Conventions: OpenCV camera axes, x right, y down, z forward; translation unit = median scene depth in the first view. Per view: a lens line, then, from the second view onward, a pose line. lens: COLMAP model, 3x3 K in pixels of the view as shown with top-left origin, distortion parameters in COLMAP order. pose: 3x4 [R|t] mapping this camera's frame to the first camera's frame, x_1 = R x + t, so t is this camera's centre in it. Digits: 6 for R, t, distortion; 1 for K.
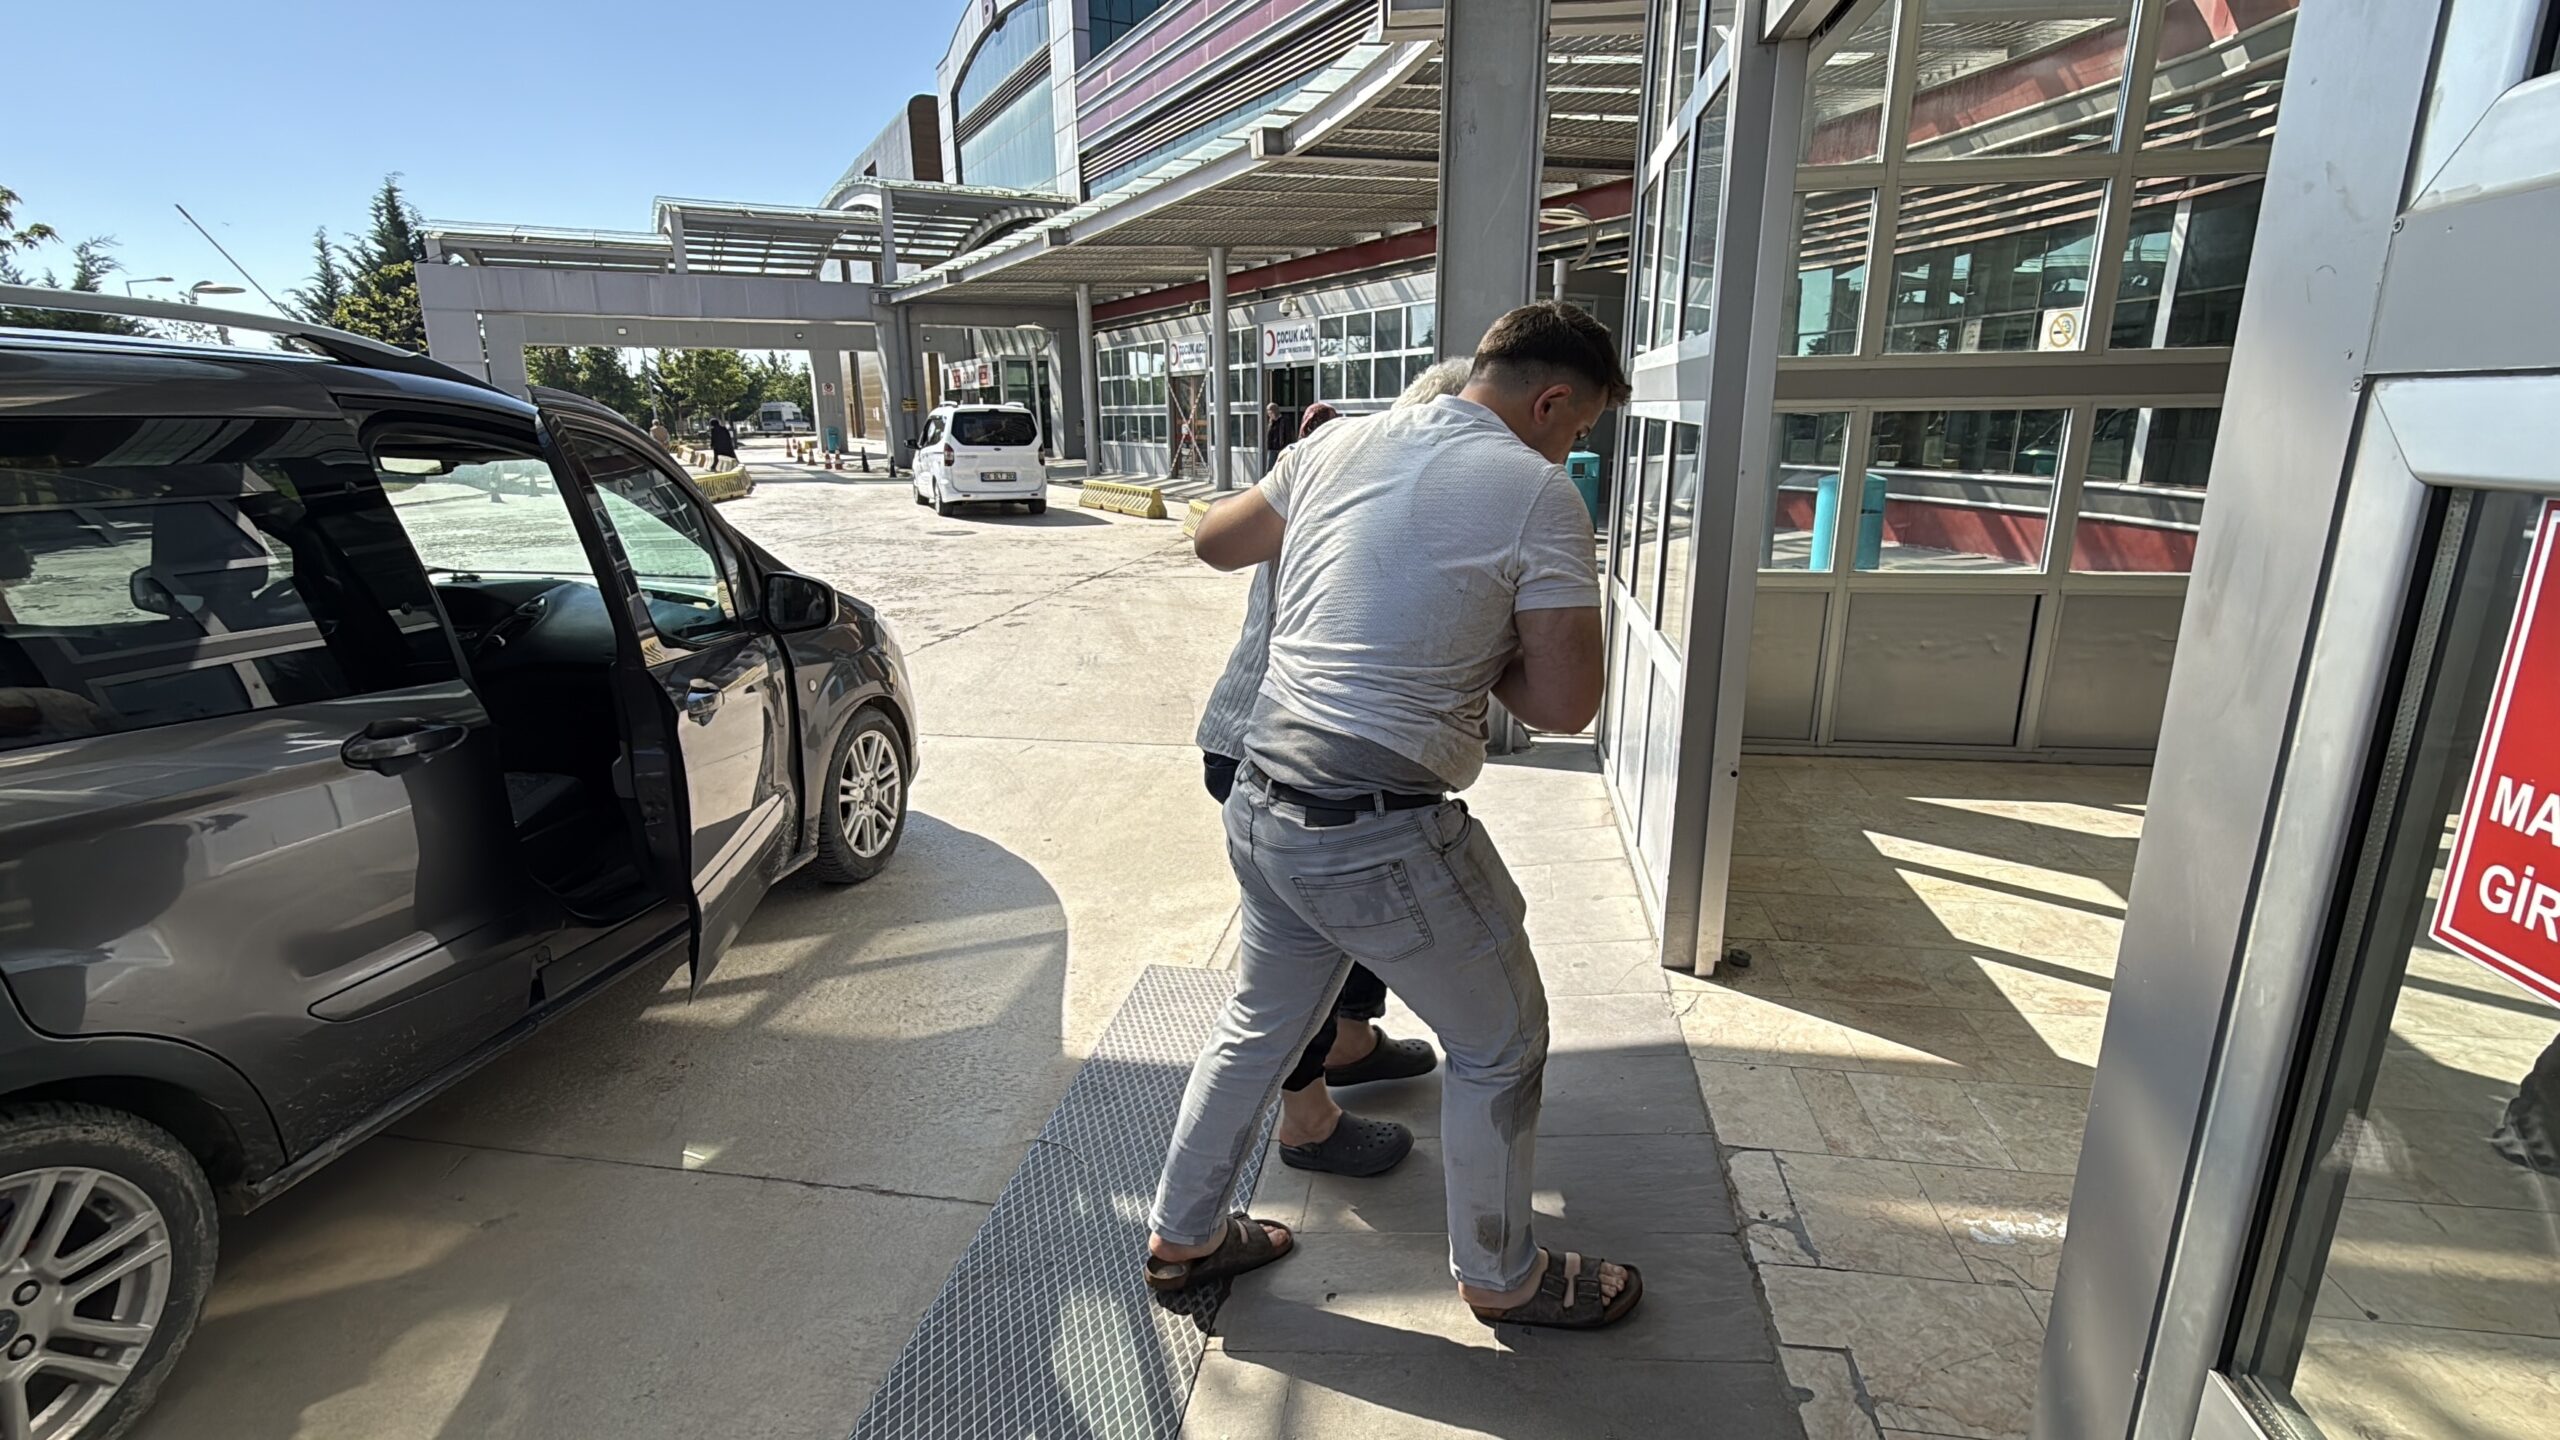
lens RADIAL K [[1159.7, 0, 1280.0], [0, 1159.7, 720.0], [0, 0, 1]] dist [-0.000285, 0.000307]
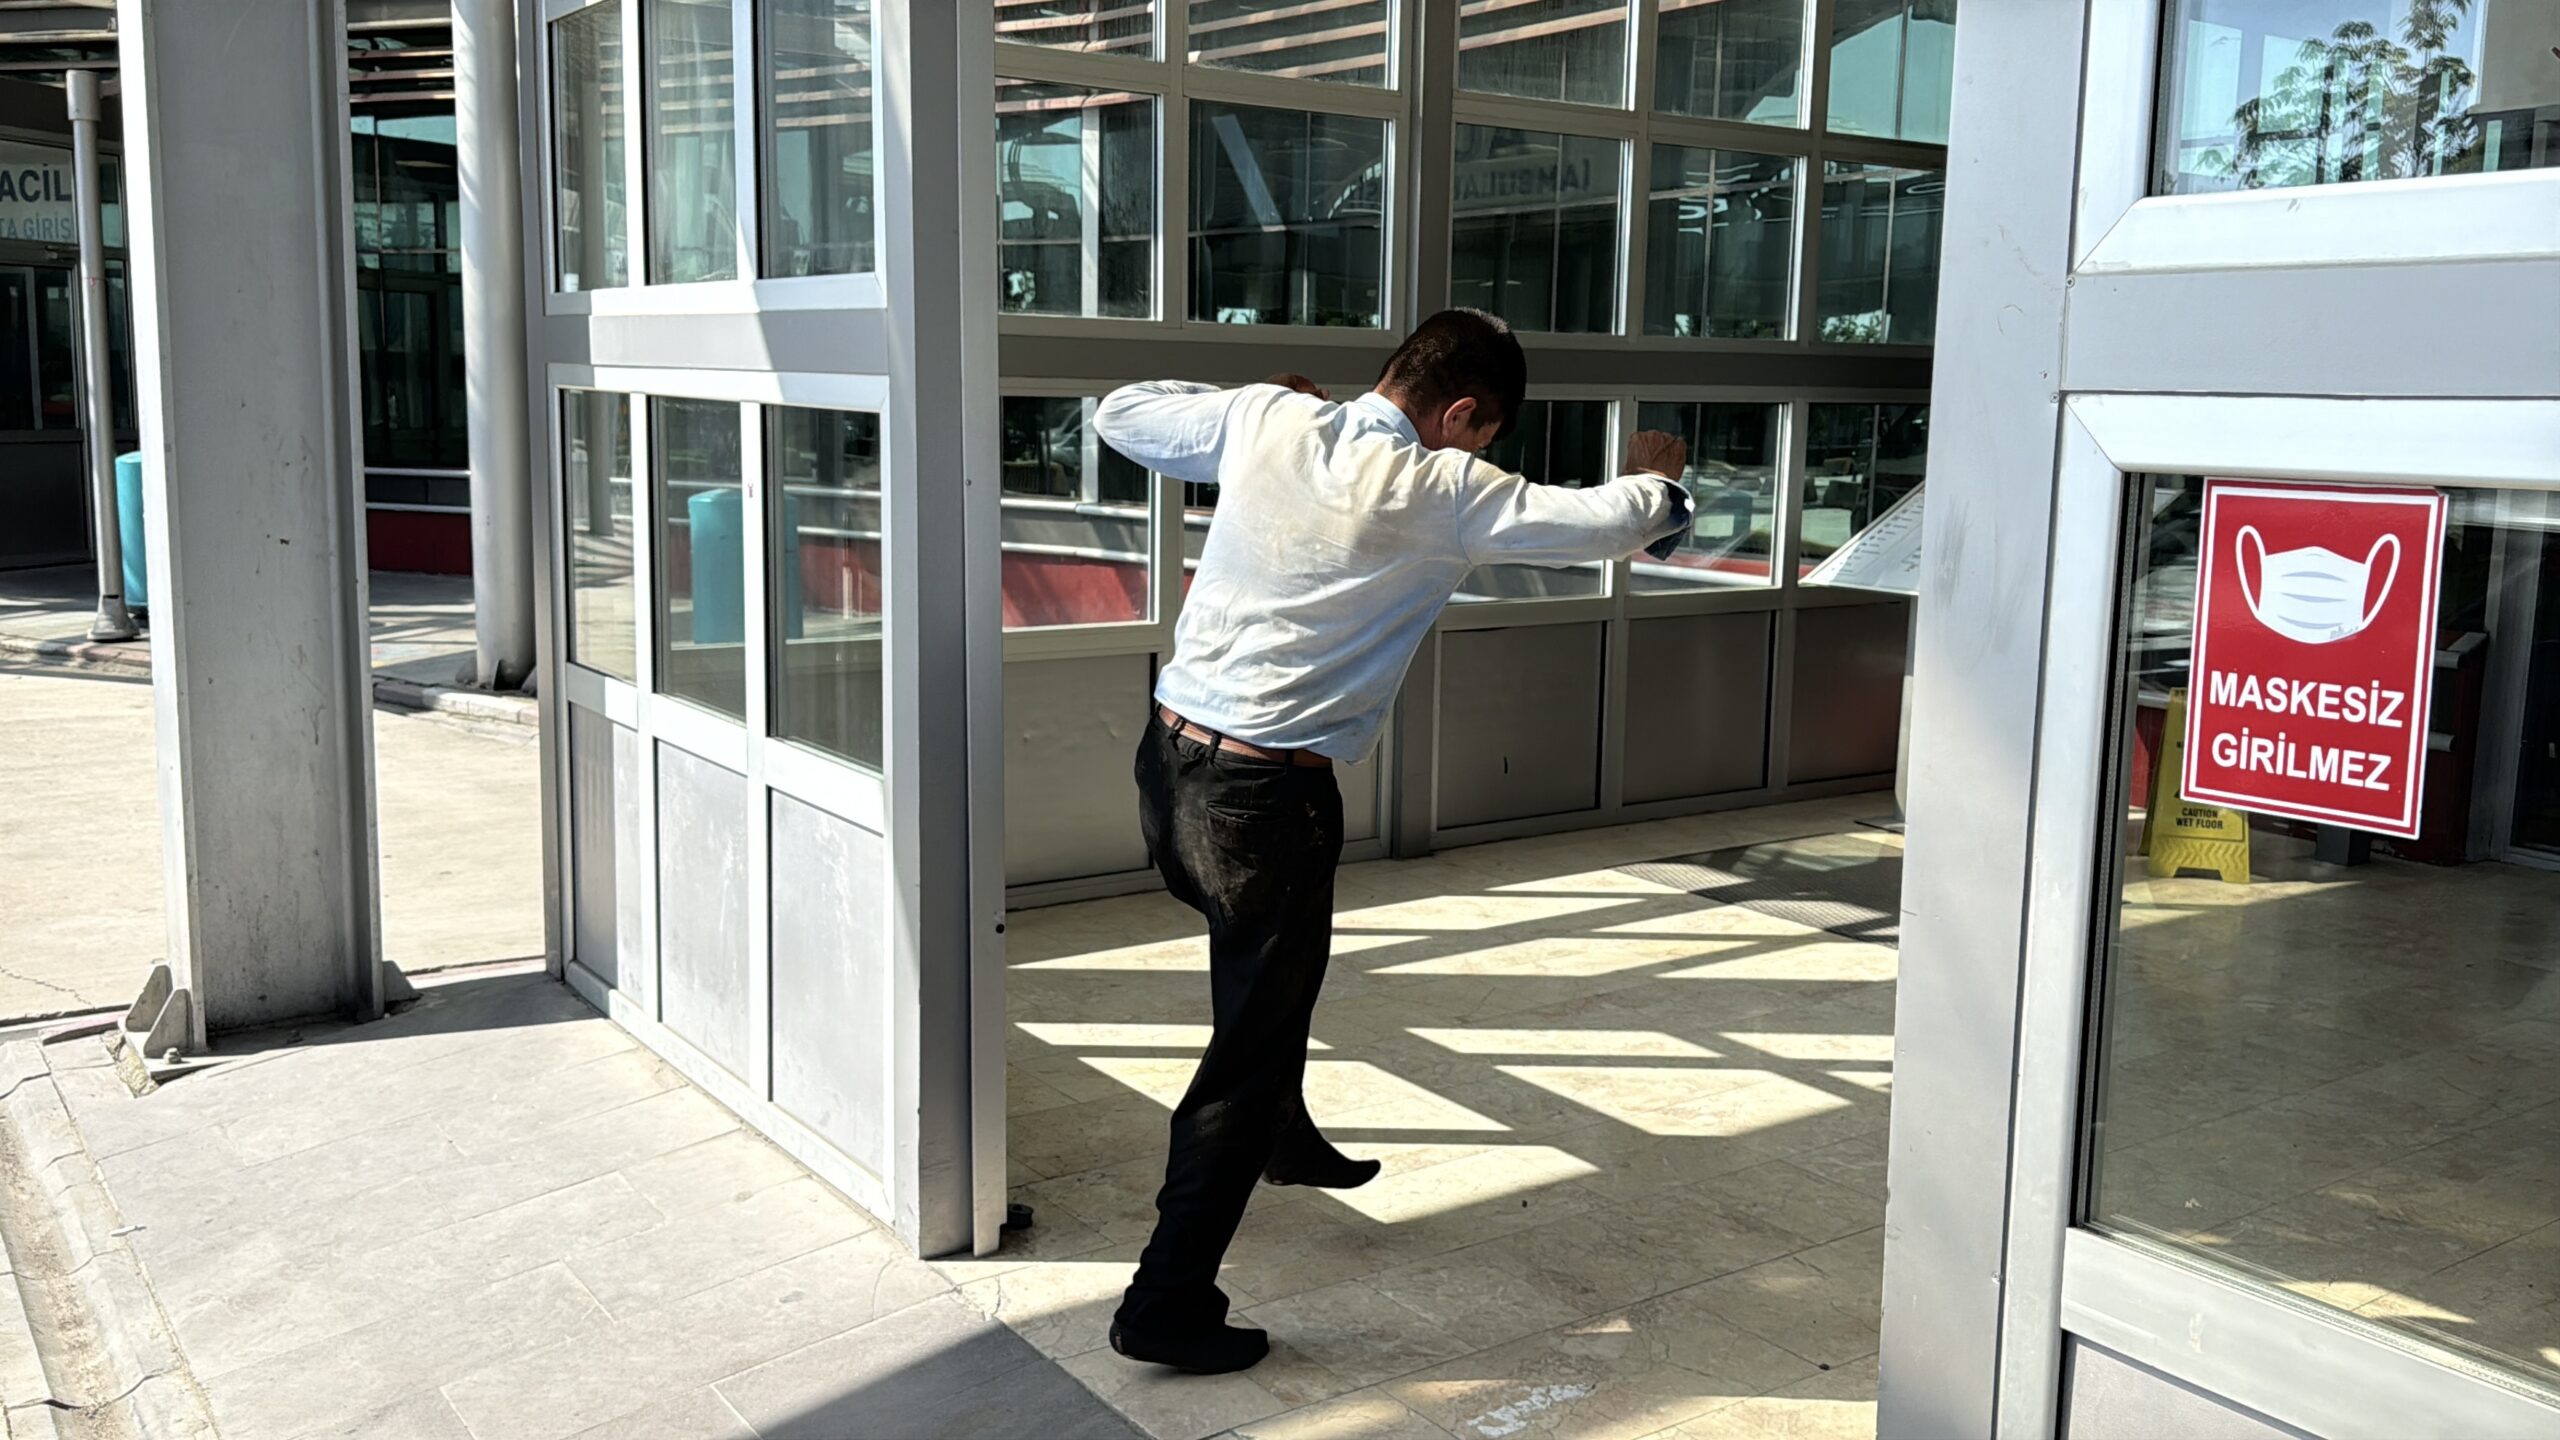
lens RADIAL K [[2224.0, 0, 1270.6], [0, 2224.0, 715.5], [0, 0, 1]] dist [0.147666, -0.300534]
pose [[0.715595, -0.078871, 0.694048, -1.280642], [0.156023, 0.986549, -0.048756, 0.043044], [-0.680867, 0.143177, 0.718276, -0.147327]]
